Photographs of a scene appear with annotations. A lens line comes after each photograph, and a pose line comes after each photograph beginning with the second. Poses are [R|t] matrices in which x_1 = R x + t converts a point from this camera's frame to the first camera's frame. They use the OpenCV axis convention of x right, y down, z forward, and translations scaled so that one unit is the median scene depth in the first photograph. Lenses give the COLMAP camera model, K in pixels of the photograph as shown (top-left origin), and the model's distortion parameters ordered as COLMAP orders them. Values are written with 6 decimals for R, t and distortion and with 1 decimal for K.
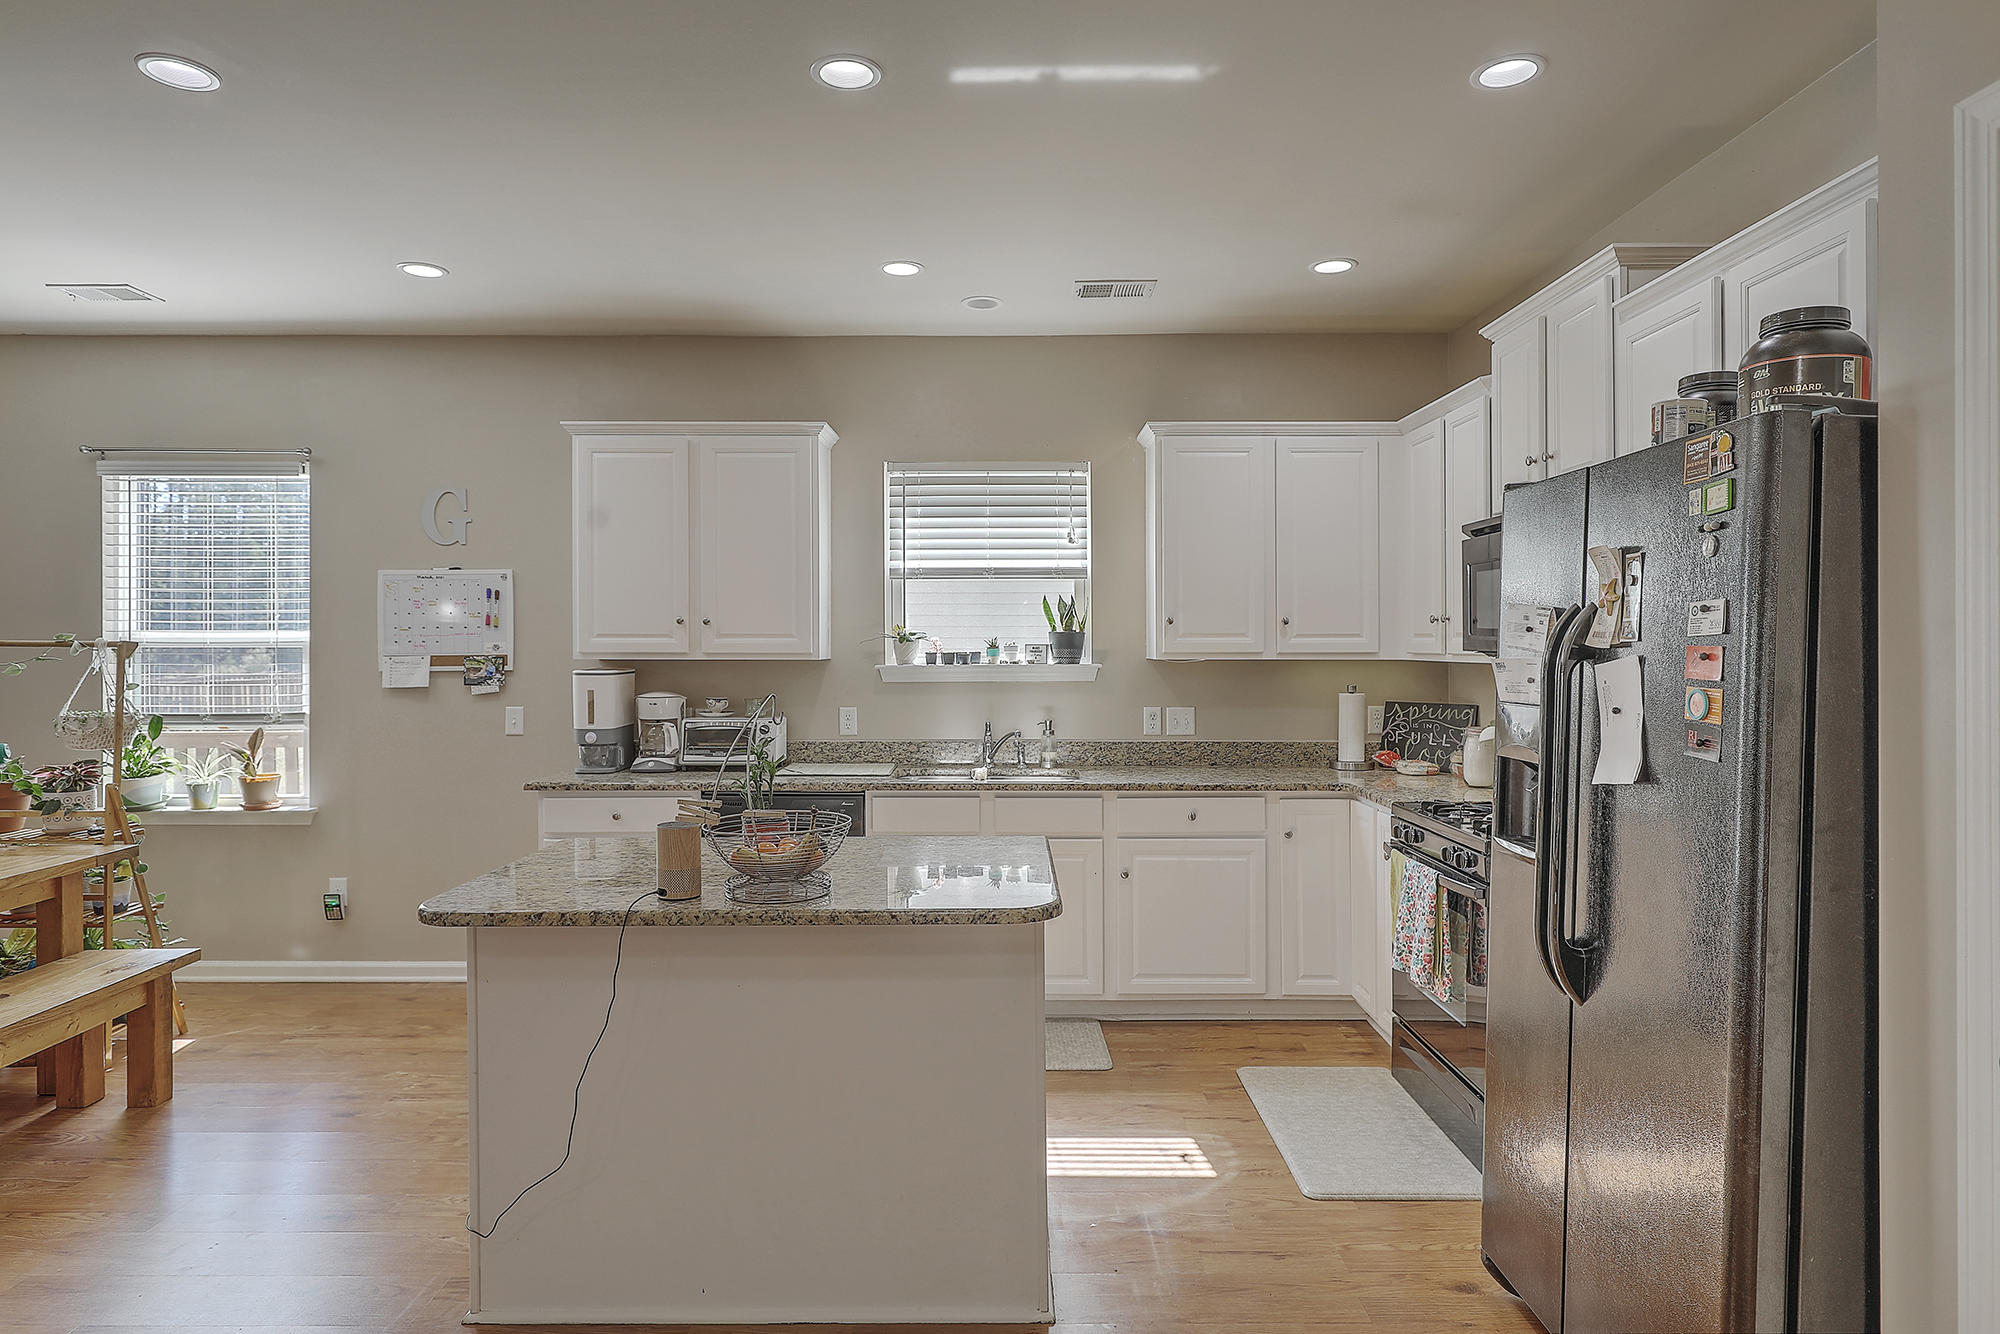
lens RADIAL K [[1147.0, 0, 990.2], [0, 1147.0, 663.2], [0, 0, 1]] dist [-0.010238, -0.000681]
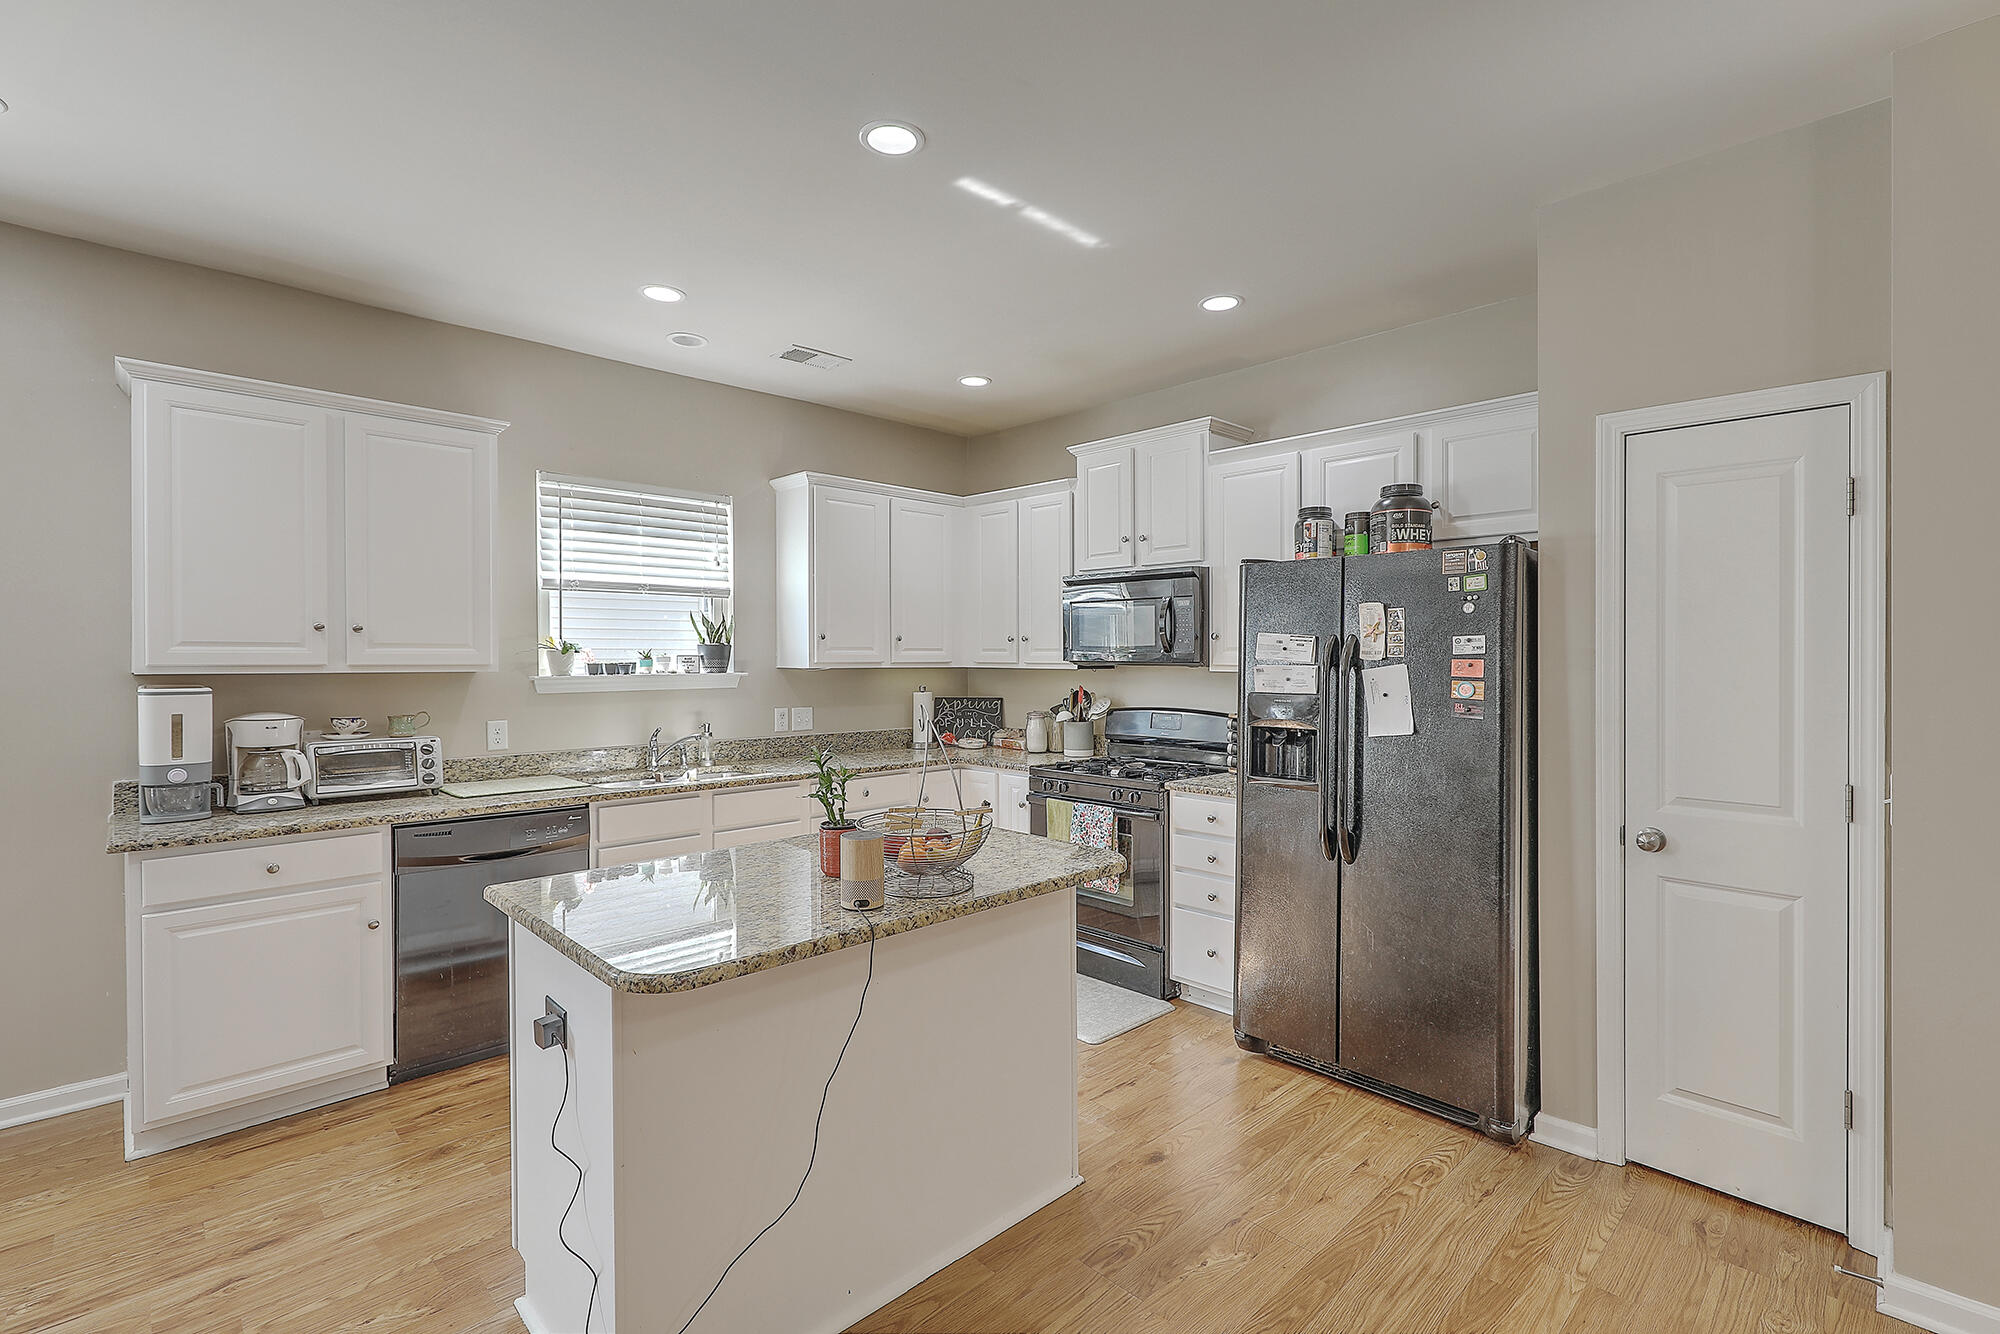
lens RADIAL K [[909.5, 0, 1009.5], [0, 909.5, 667.0], [0, 0, 1]] dist [0.000454, -0.000798]
pose [[0.710624, -0.007019, 0.703537, -0.363067], [0.008396, 0.999964, 0.001495, -0.004137], [-0.703522, 0.004844, 0.710657, 0.161624]]
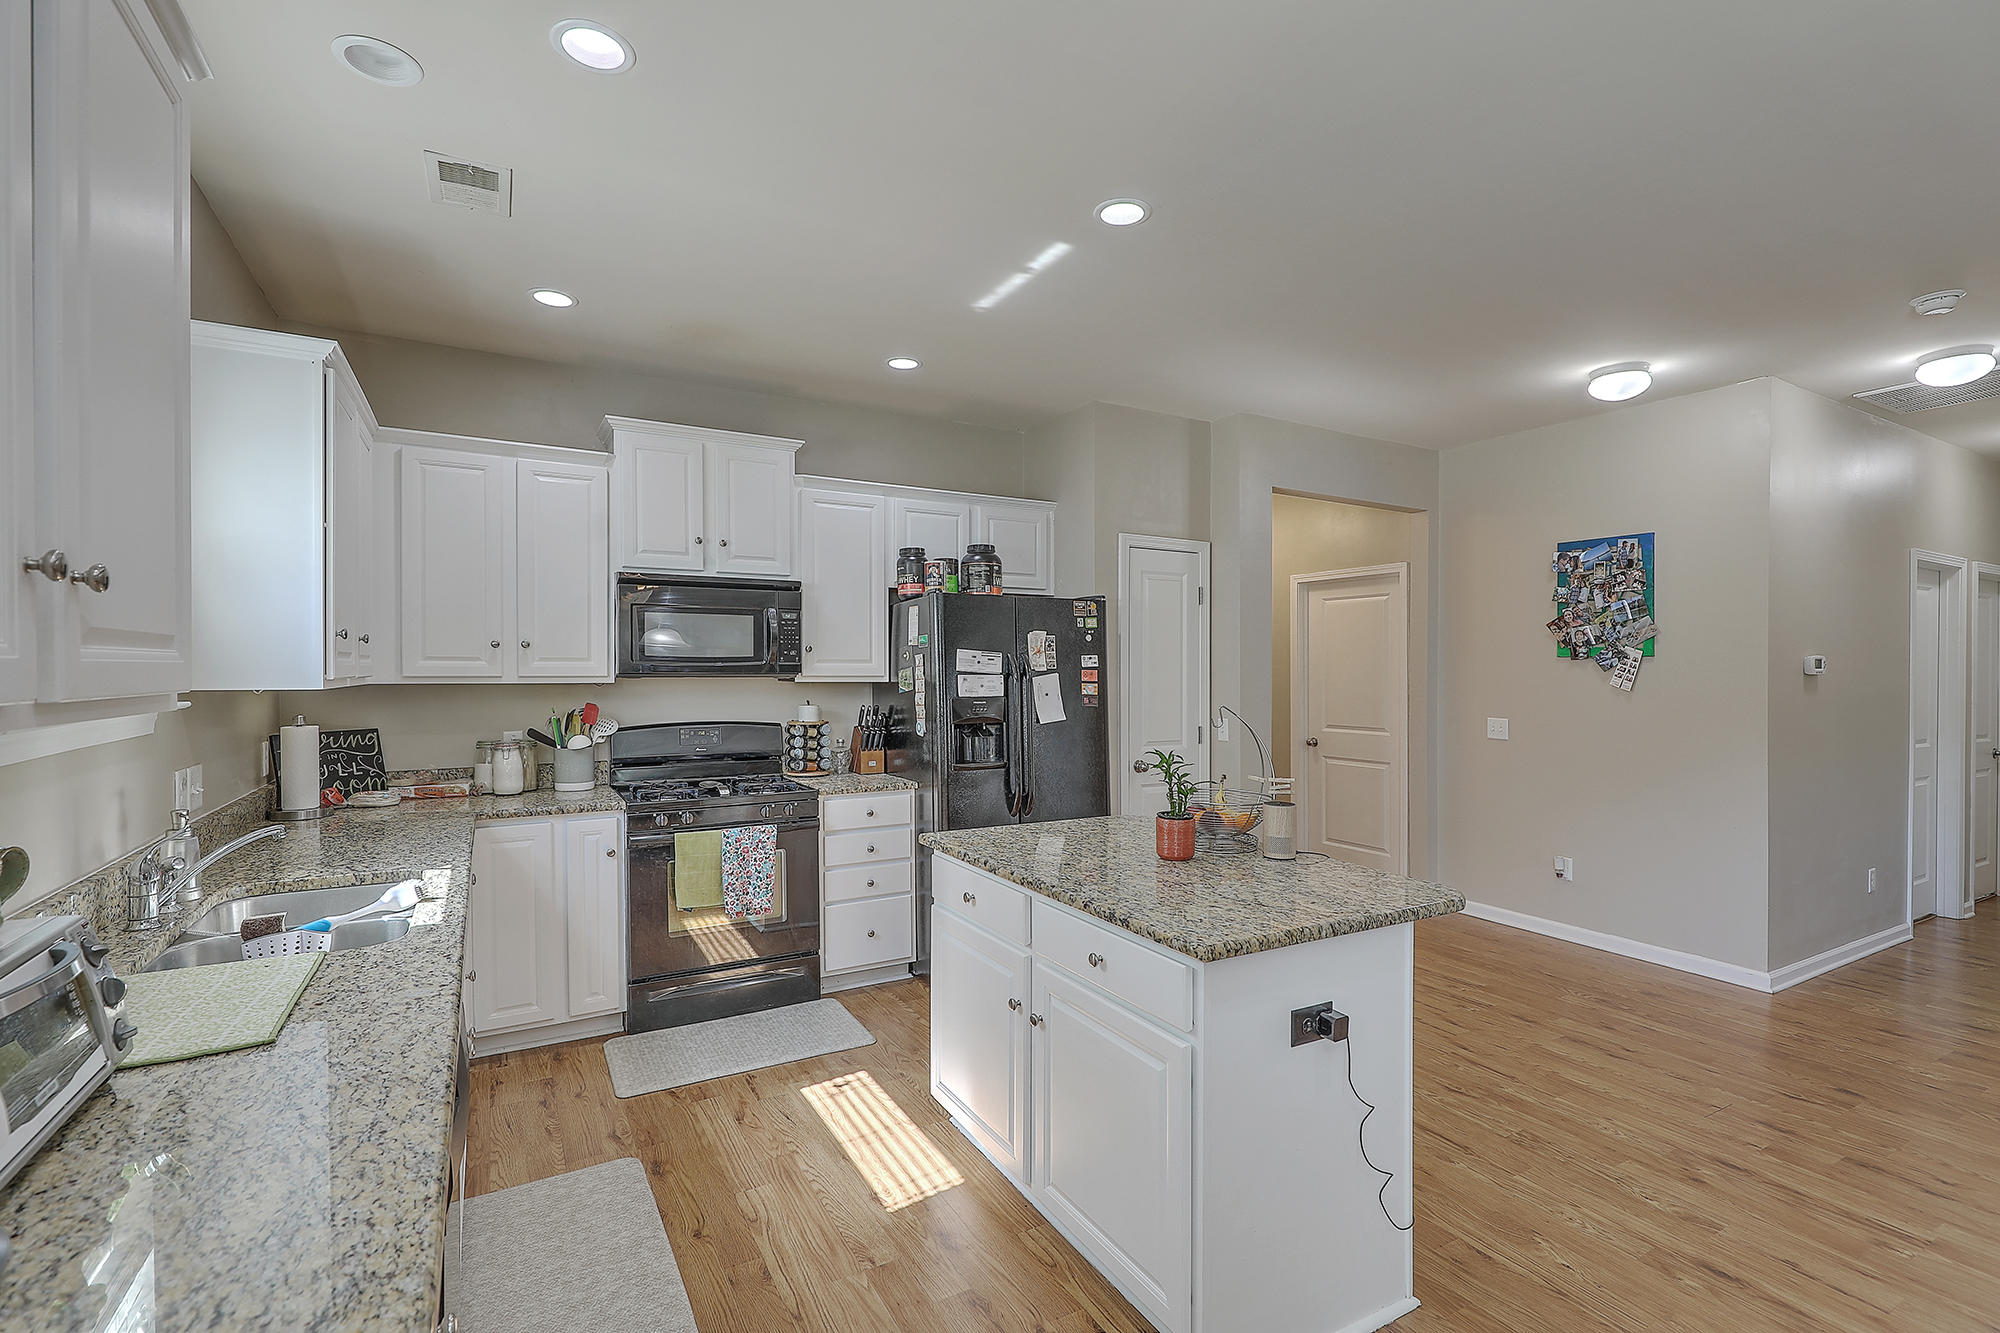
lens RADIAL K [[909.5, 0, 994.9], [0, 909.5, 669.3], [0, 0, 1]] dist [0.000454, -0.000798]
pose [[-0.500155, -0.004958, 0.865921, -0.500435], [0.010597, 0.999874, 0.011846, -0.017664], [-0.865871, 0.015100, -0.500040, 0.882485]]
